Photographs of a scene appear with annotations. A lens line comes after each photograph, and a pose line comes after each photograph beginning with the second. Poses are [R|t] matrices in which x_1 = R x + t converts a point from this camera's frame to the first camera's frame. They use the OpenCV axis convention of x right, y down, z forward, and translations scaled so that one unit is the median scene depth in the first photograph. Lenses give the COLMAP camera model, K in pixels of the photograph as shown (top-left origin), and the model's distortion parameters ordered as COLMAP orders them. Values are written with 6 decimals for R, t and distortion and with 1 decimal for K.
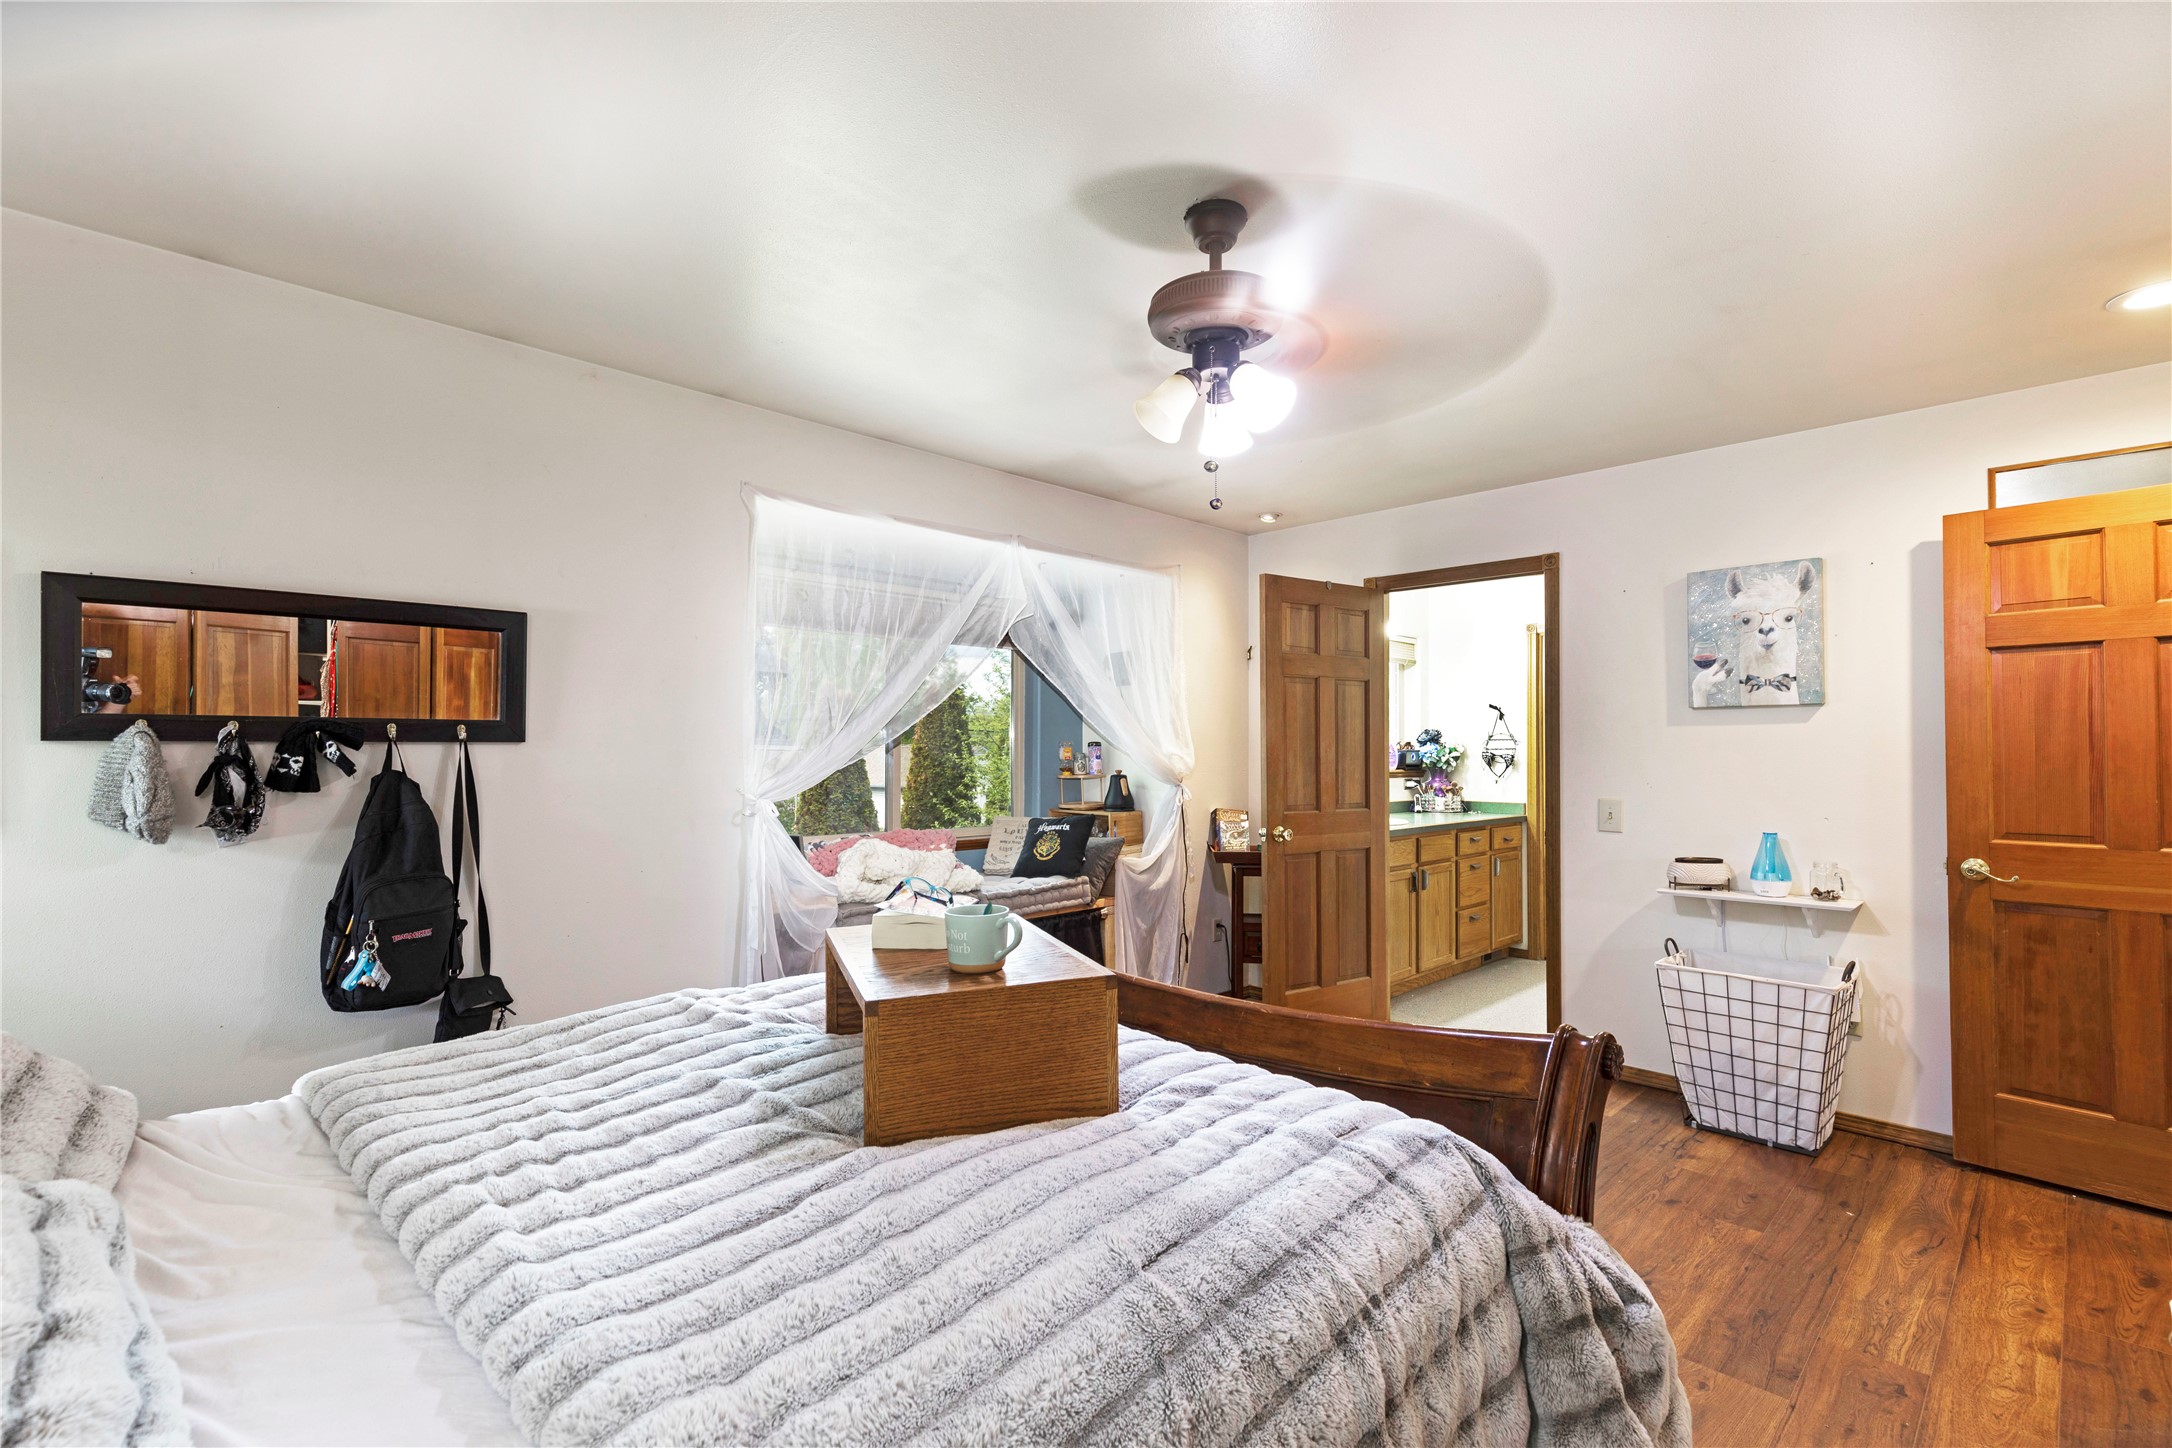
lens RADIAL K [[992.0, 0, 1107.9], [0, 992.0, 722.3], [0, 0, 1]] dist [0.010841, -0.003222]
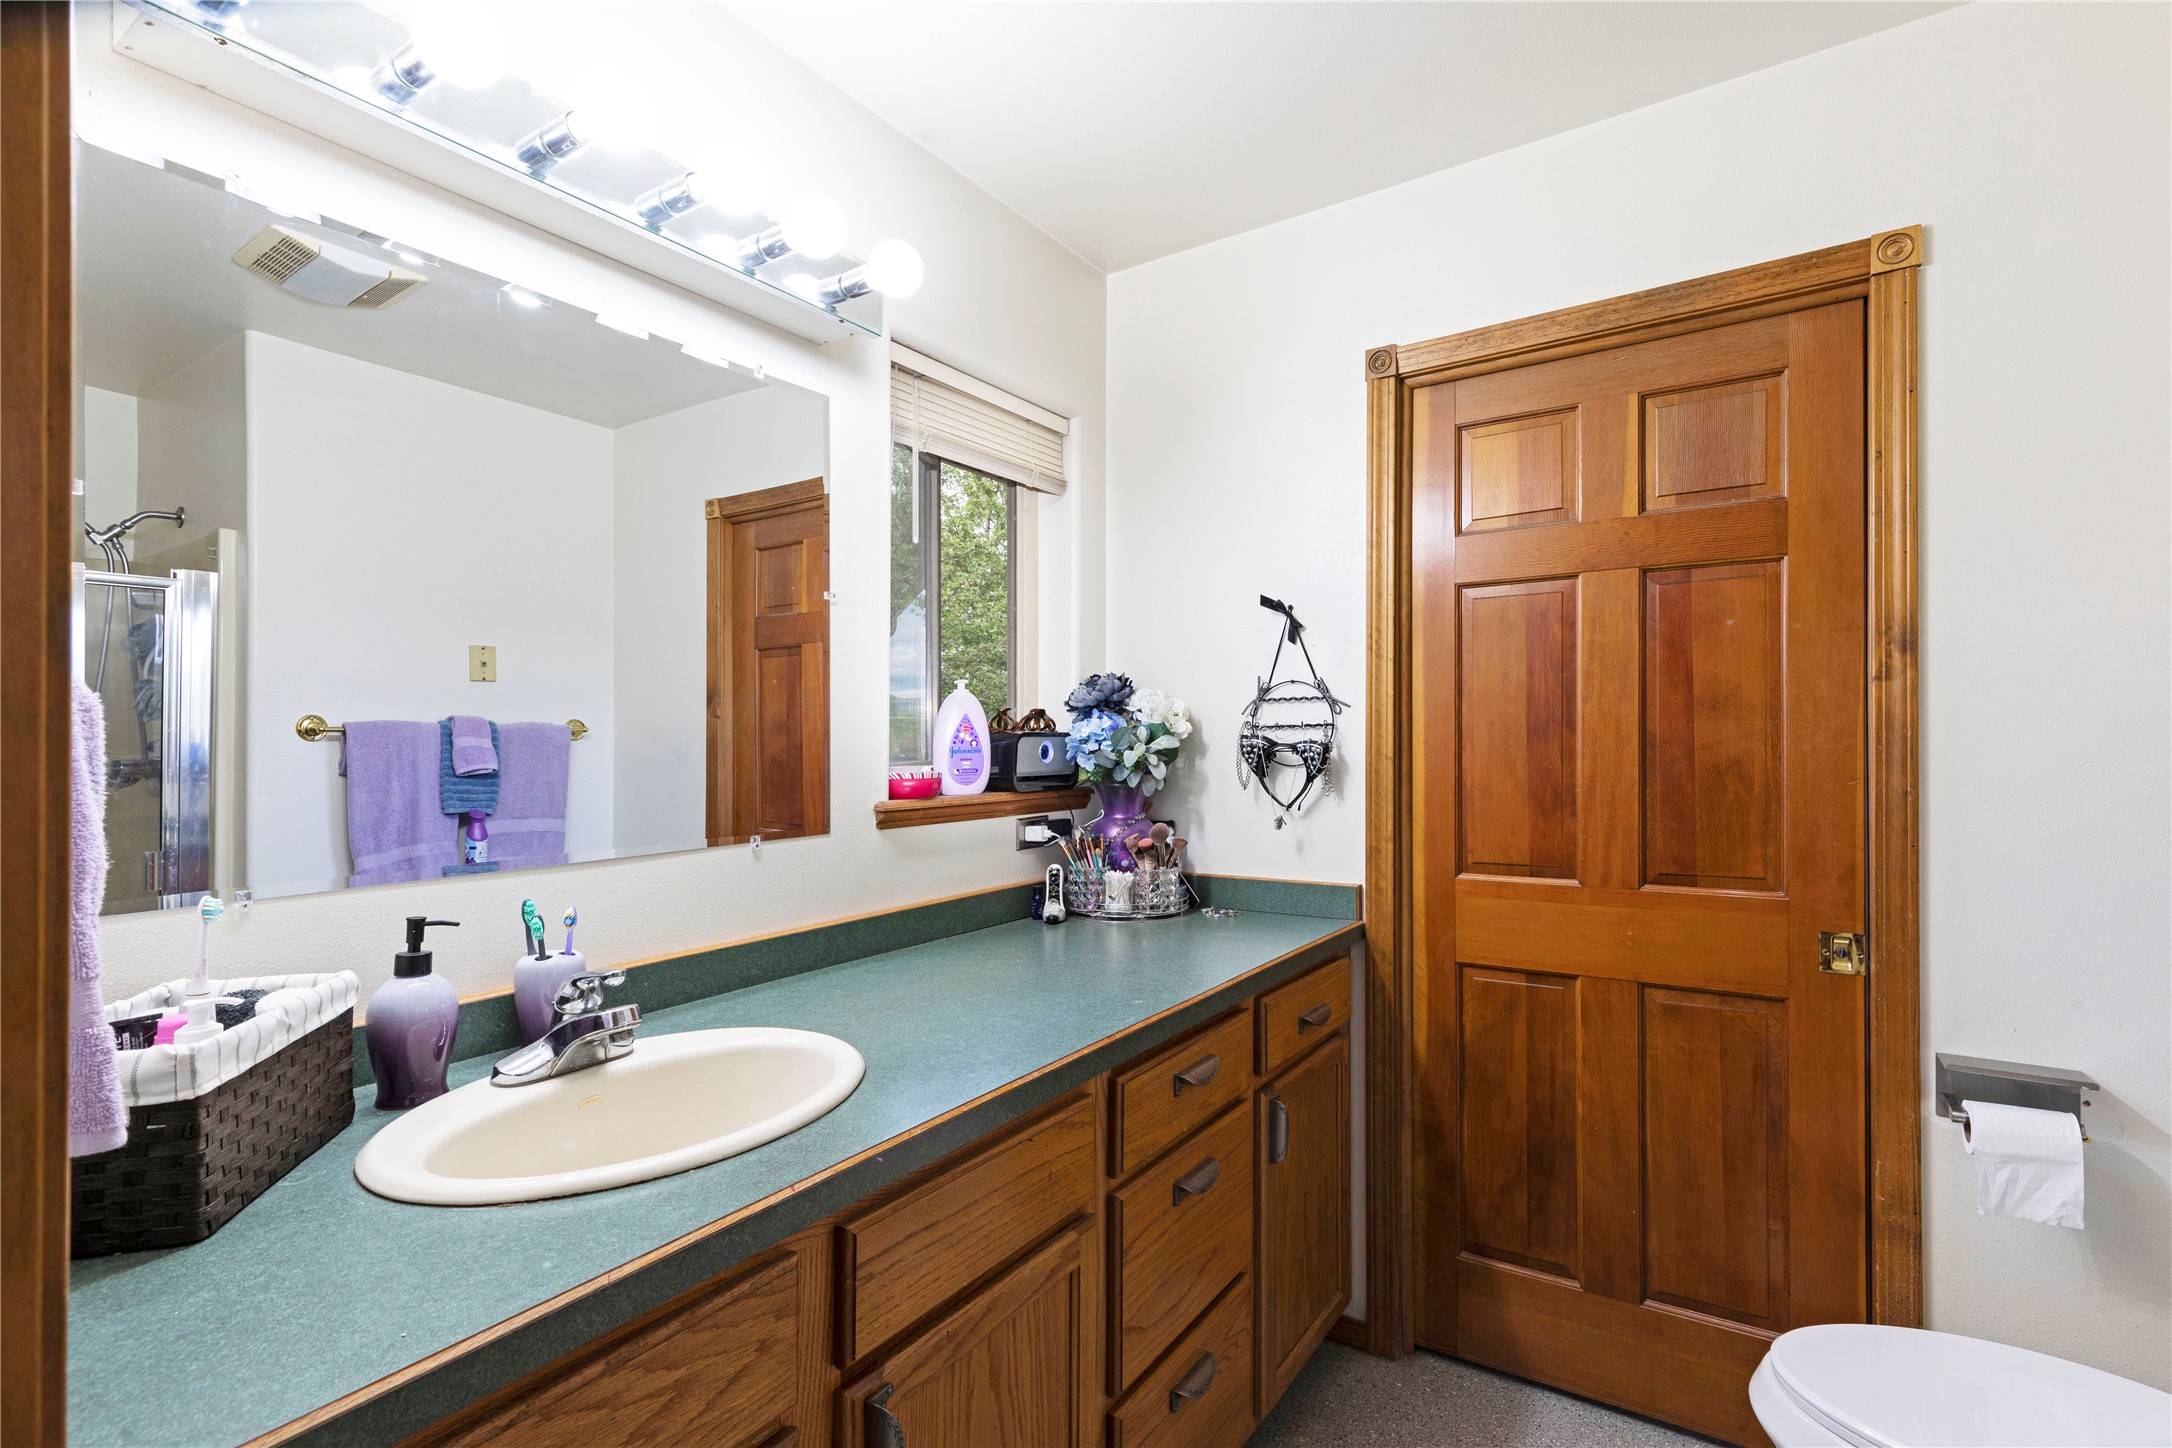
lens RADIAL K [[992.0, 0, 1098.1], [0, 992.0, 728.8], [0, 0, 1]] dist [0.010841, -0.003222]
pose [[0.984686, -0.003342, 0.174305, 0.454213], [-0.000174, 0.999797, 0.020155, 0.034473], [-0.174337, -0.019877, 0.984485, 1.135853]]
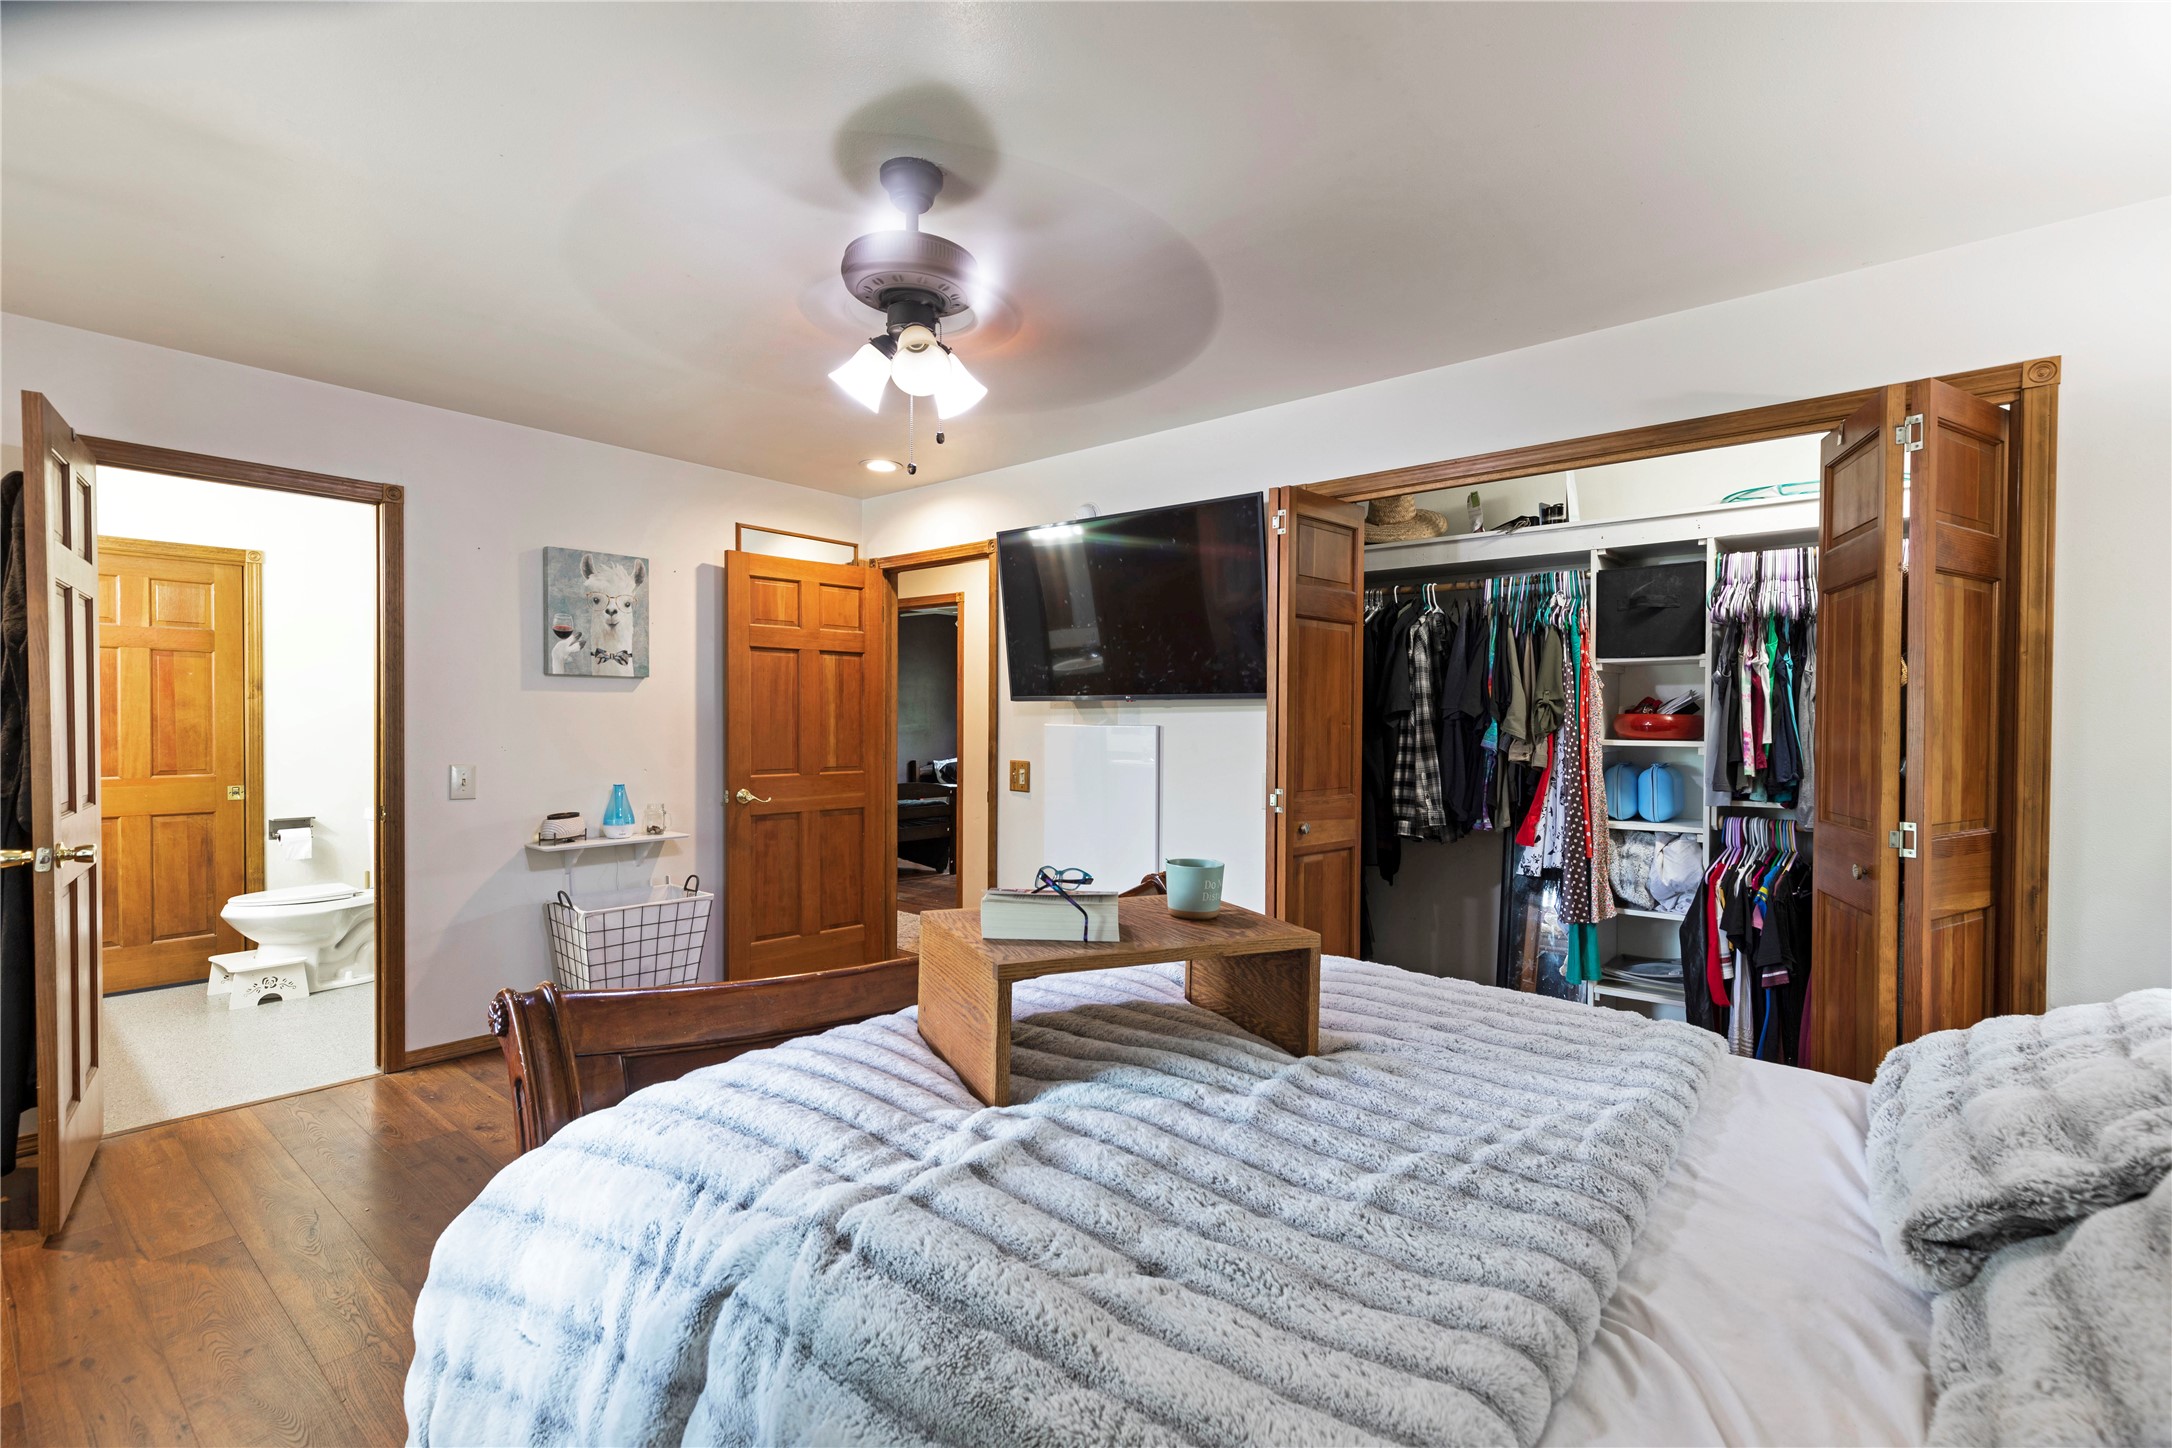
lens RADIAL K [[992.0, 0, 1104.3], [0, 992.0, 742.2], [0, 0, 1]] dist [0.010841, -0.003222]
pose [[-0.090816, -0.020137, 0.995664, -0.535140], [-0.031639, 0.999349, 0.017325, 0.021227], [-0.995365, -0.029928, -0.091394, 0.512384]]
